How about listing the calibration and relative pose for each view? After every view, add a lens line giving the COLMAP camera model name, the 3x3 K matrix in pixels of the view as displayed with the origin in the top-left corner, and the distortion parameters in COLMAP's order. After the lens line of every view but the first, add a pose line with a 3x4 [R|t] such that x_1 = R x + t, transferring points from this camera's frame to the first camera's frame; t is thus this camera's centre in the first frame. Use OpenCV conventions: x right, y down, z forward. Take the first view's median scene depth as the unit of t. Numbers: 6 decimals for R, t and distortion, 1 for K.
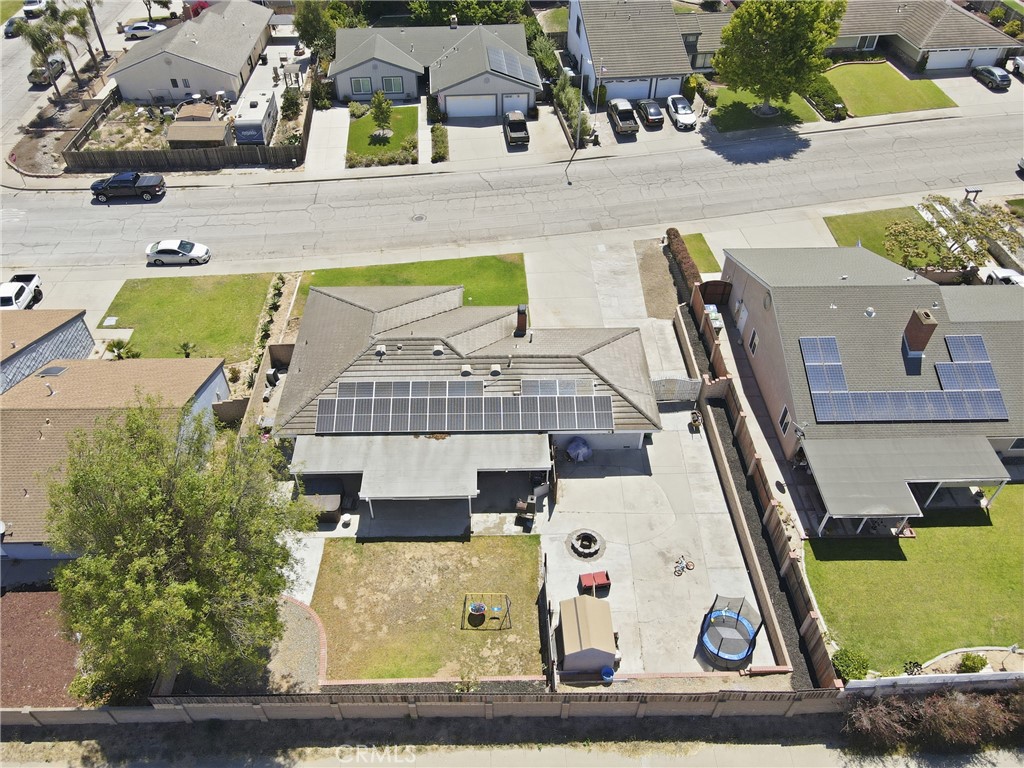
lens RADIAL K [[751.8, 0, 499.7], [0, 751.8, 382.3], [0, 0, 1]] dist [0.016799, 0.006097]
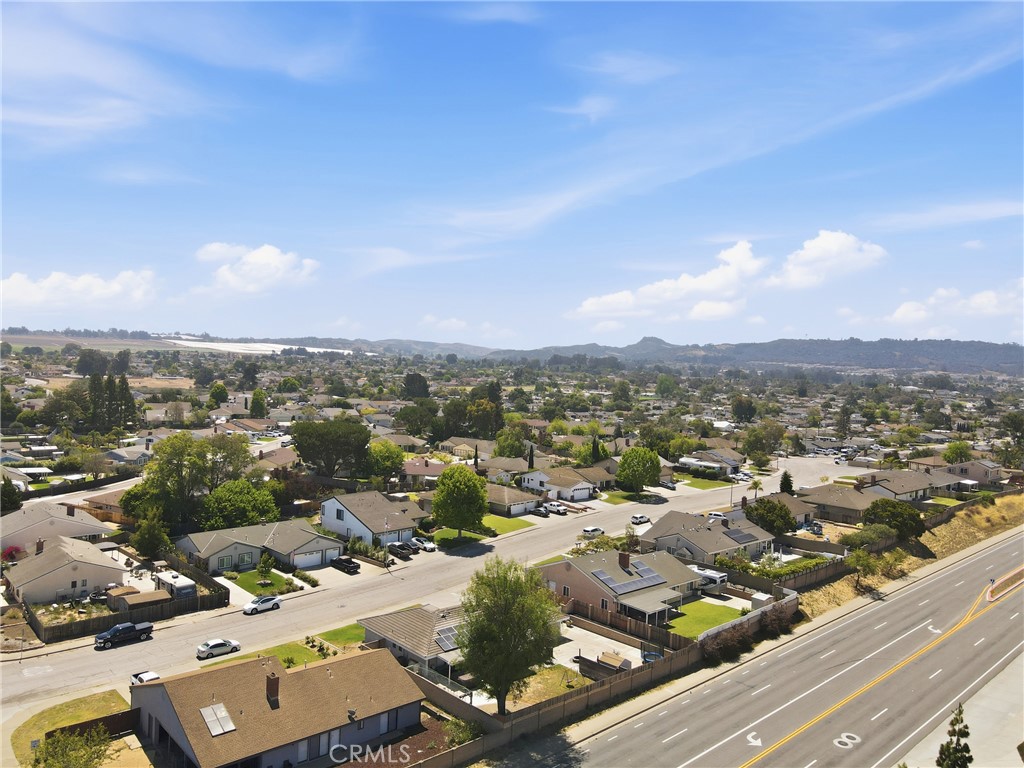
lens RADIAL K [[748.5, 0, 512.0], [0, 748.5, 384.0], [0, 0, 1]] dist [-0.005306, 0.002866]
pose [[0.756303, 0.003990, 0.654209, -0.792946], [0.427319, 0.754183, -0.498604, 0.335852], [-0.495383, 0.656652, 0.568686, -0.350505]]
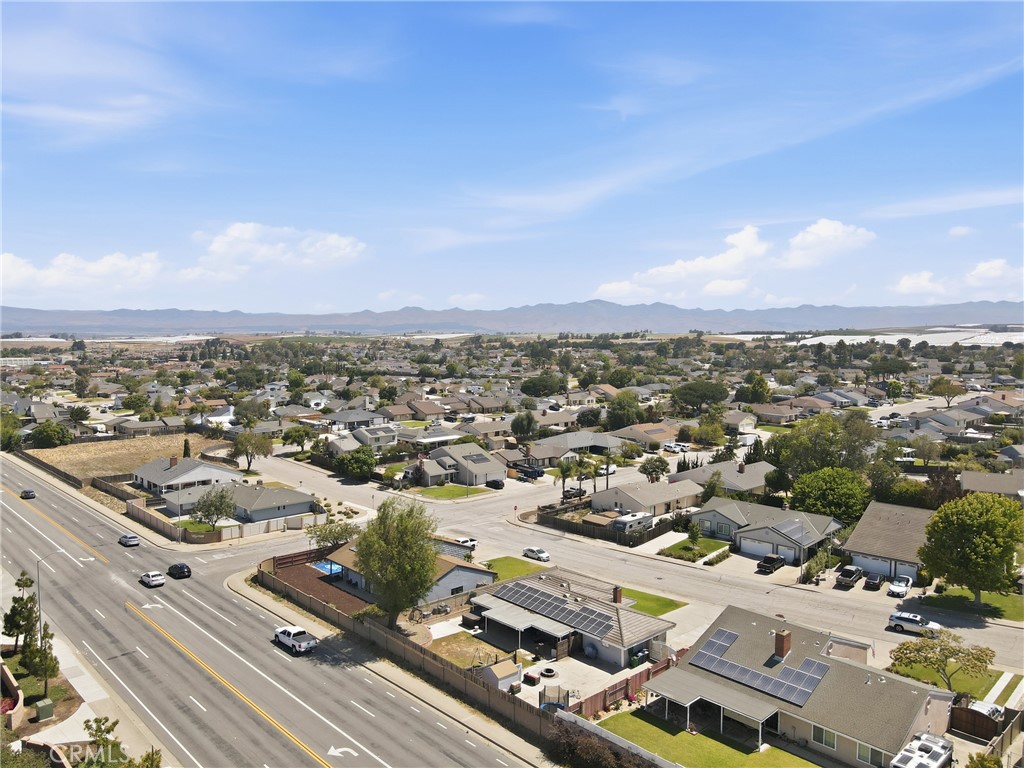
lens RADIAL K [[748.5, 0, 512.0], [0, 748.5, 384.0], [0, 0, 1]] dist [-0.005306, 0.002866]
pose [[0.673878, 0.055815, -0.736731, 0.771649], [-0.513633, 0.752165, -0.412830, 0.272680], [0.531102, 0.656607, 0.535536, -0.287516]]
